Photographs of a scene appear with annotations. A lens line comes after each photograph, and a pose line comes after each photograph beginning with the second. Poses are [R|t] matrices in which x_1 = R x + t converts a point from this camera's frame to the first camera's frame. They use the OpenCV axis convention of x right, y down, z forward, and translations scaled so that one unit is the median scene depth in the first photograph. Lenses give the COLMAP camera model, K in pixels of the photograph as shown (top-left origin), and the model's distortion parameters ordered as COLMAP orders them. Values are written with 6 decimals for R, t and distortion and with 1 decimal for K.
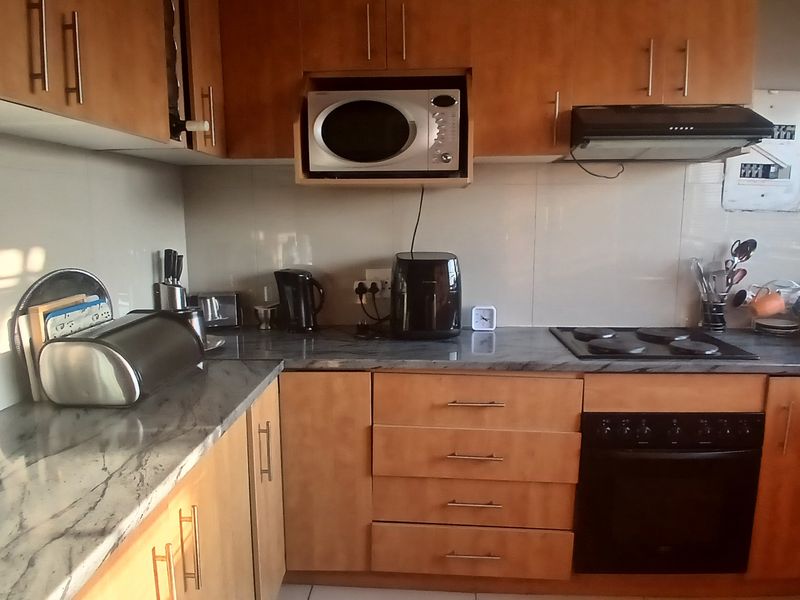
lens RADIAL K [[538.5, 0, 400.0], [0, 538.5, 300.0], [0, 0, 1]] dist [0.003772, -0.048668]
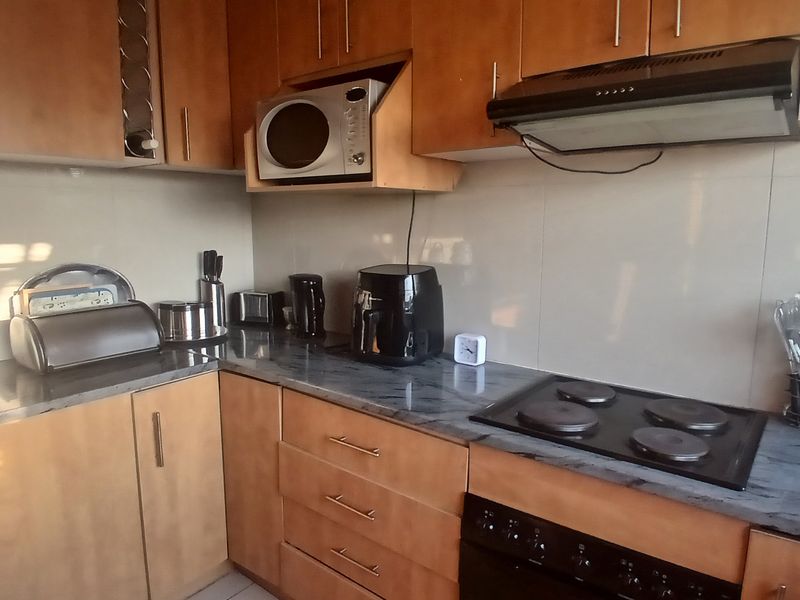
lens RADIAL K [[538.5, 0, 400.0], [0, 538.5, 300.0], [0, 0, 1]] dist [0.003772, -0.048668]
pose [[0.820351, 0.093962, -0.564088, 0.634663], [-0.094020, 0.995147, 0.029032, -0.066465], [0.564078, 0.029219, 0.825204, 0.315365]]
